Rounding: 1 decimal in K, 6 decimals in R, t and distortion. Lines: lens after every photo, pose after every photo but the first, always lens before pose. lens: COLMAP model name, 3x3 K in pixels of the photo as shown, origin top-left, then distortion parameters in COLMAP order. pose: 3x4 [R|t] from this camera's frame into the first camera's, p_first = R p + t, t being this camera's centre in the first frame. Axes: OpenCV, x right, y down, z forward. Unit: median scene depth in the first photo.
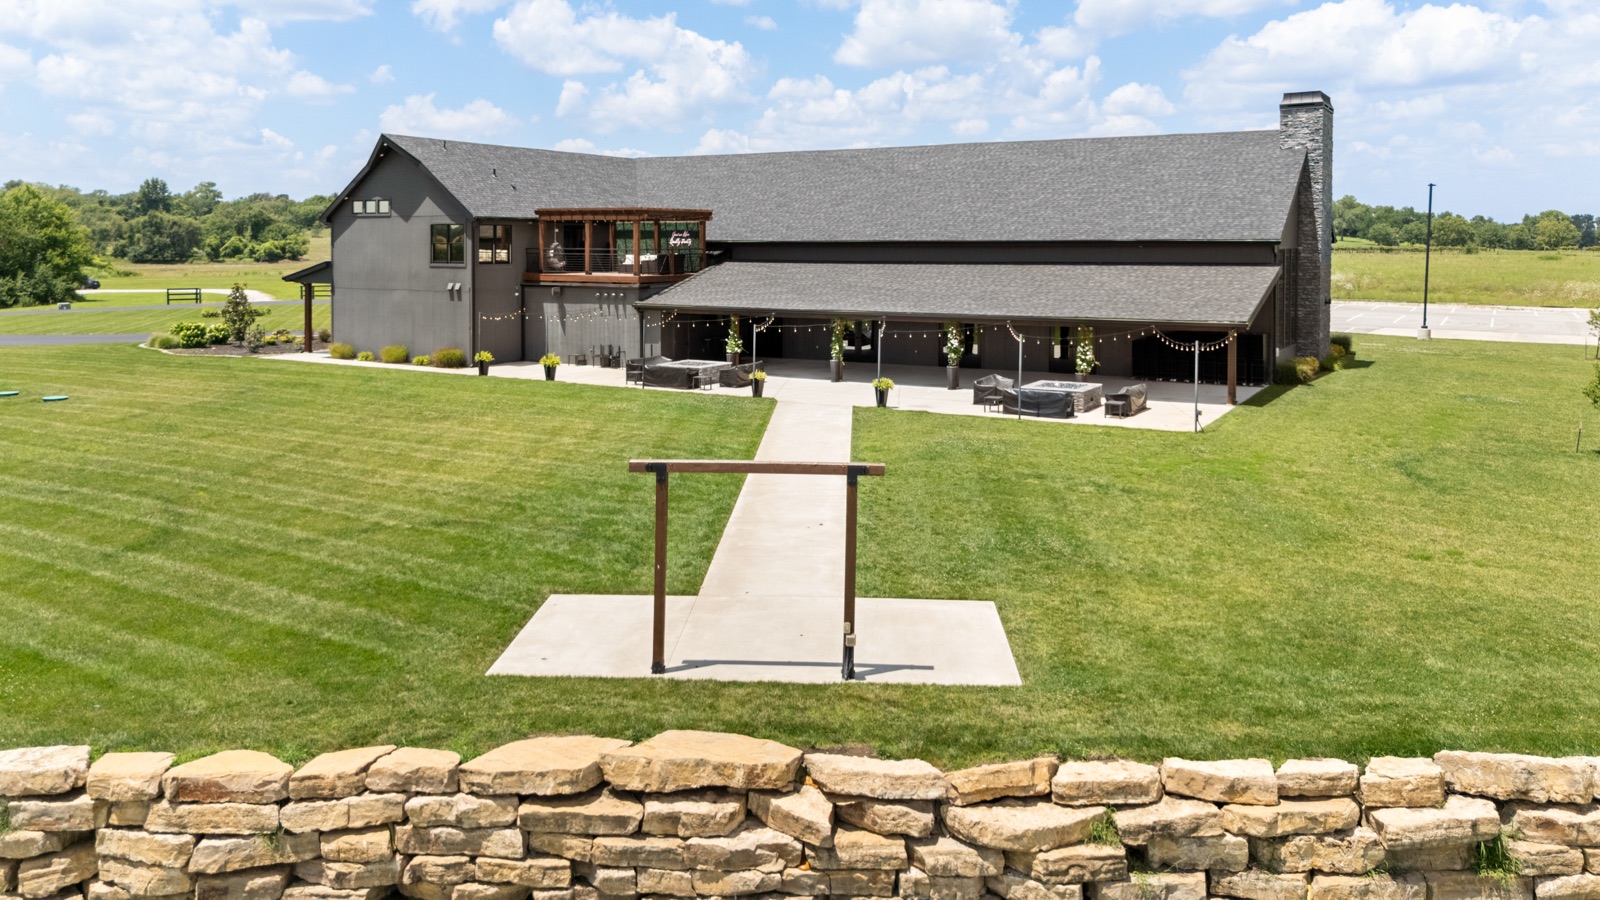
lens RADIAL K [[1221.4, 0, 796.9], [0, 1221.4, 326.1], [0, 0, 1]] dist [0.116614, -0.000195]
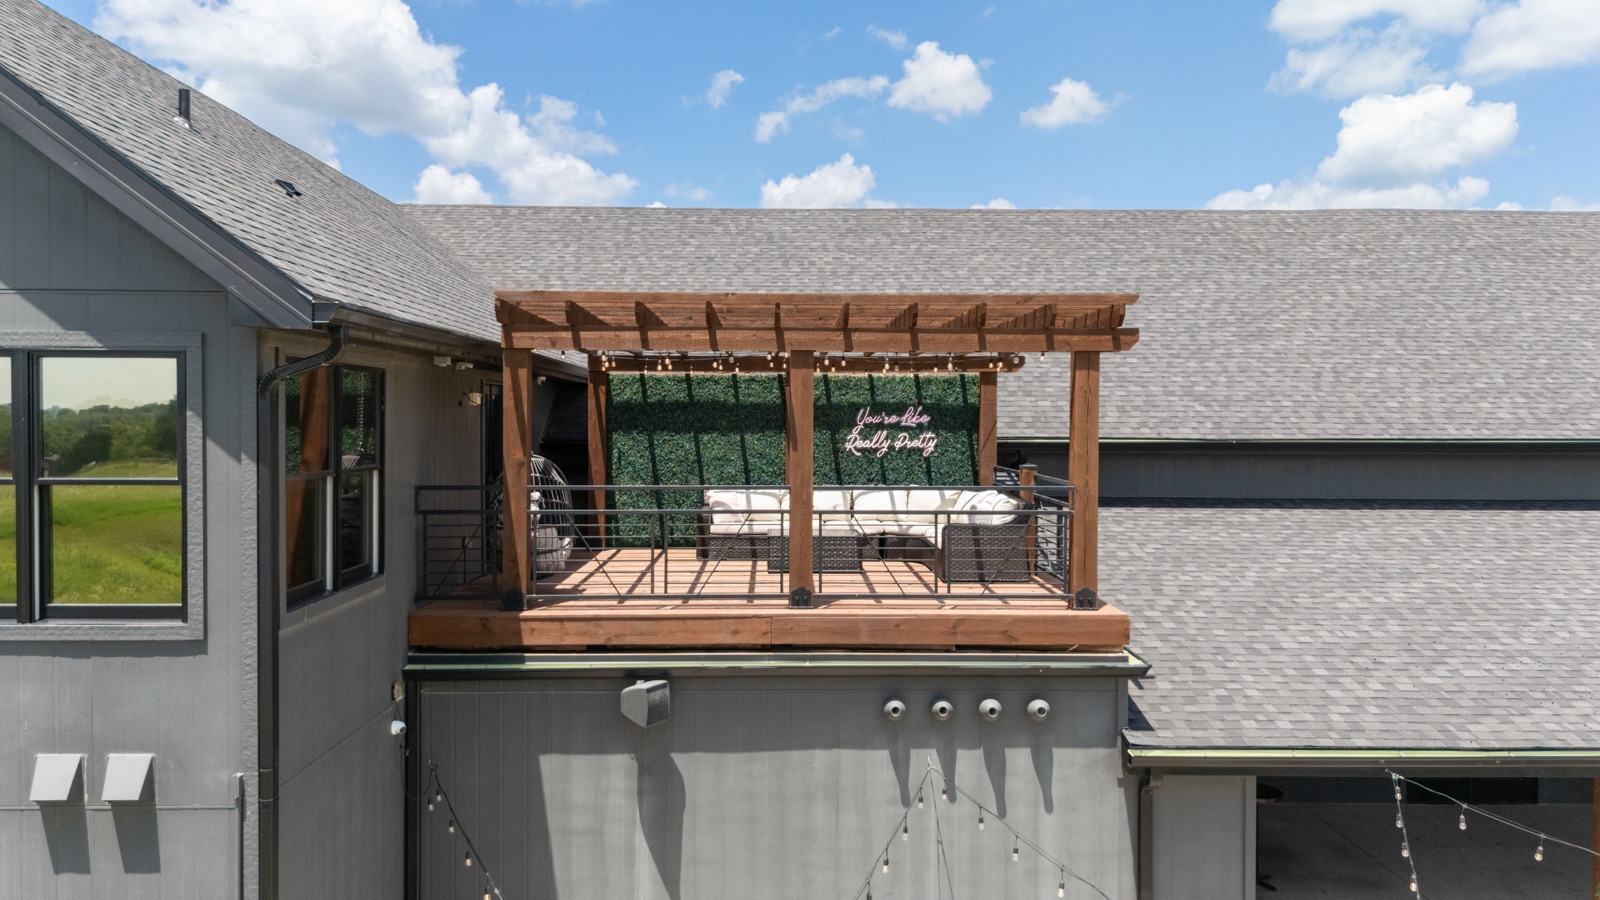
lens RADIAL K [[1167.2, 0, 800.0], [0, 1167.2, 450.0], [0, 0, 1]] dist [0.052471, -0.000296]
pose [[0.848181, -0.005925, 0.529674, -0.286295], [0.025036, 0.999268, -0.028914, -0.065555], [-0.529115, 0.037785, 0.847709, 0.849976]]
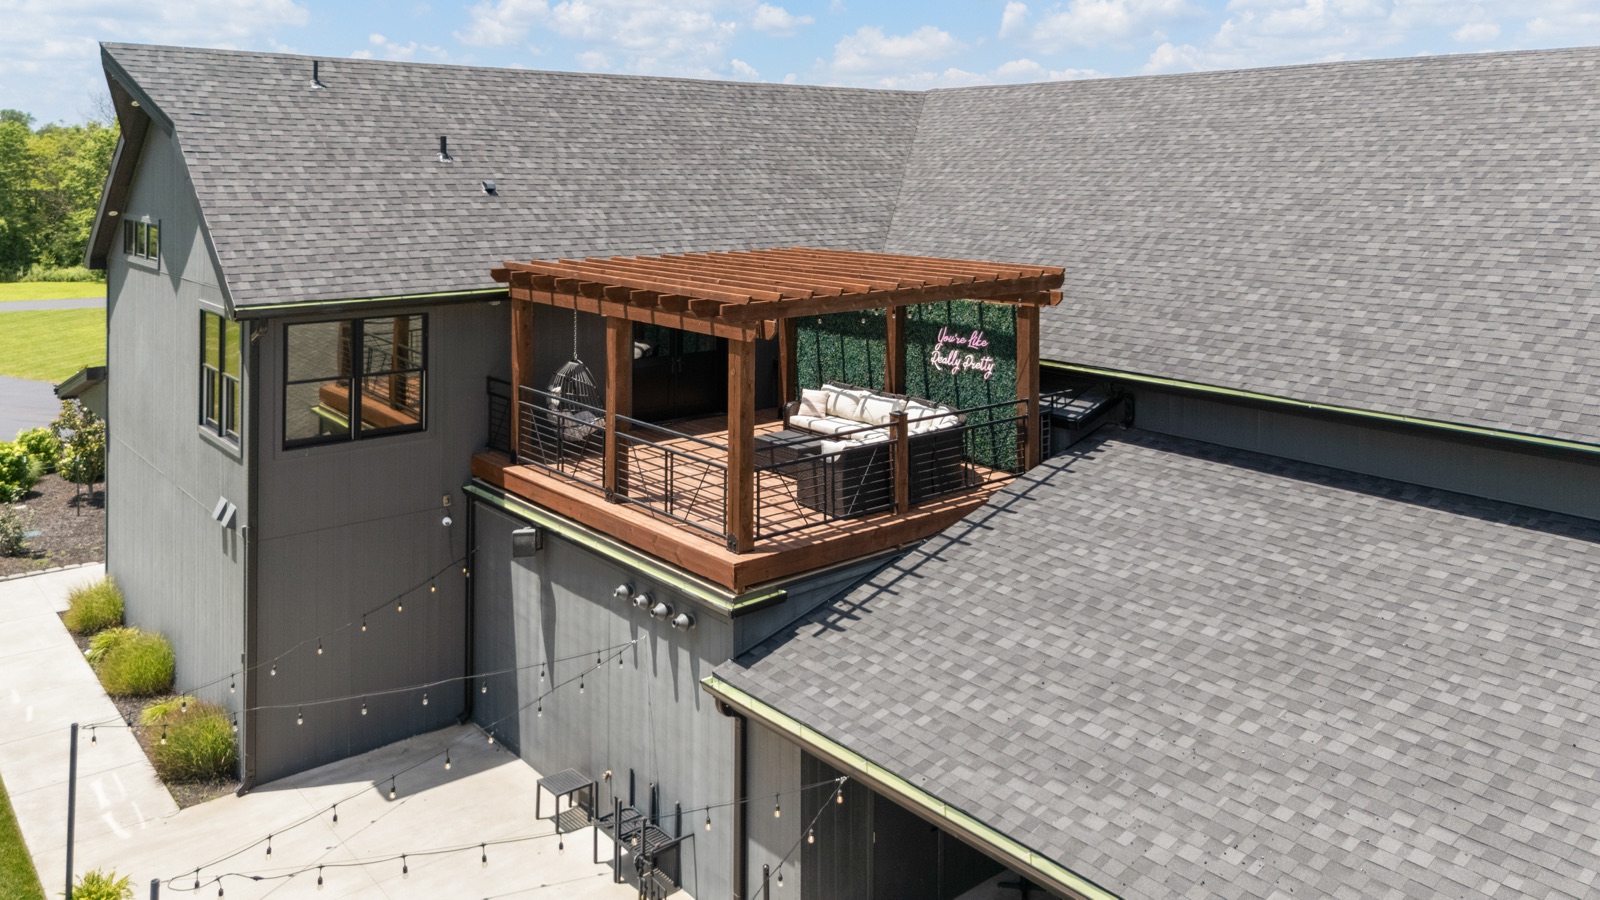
lens RADIAL K [[1216.9, 0, 816.6], [0, 1216.9, 240.1], [0, 0, 1]] dist [0.098040, -0.001169]
pose [[0.942763, 0.026624, -0.332398, -0.029940], [-0.028250, 0.999601, -0.000059, -0.108649], [0.332264, 0.009446, 0.943139, 0.760922]]
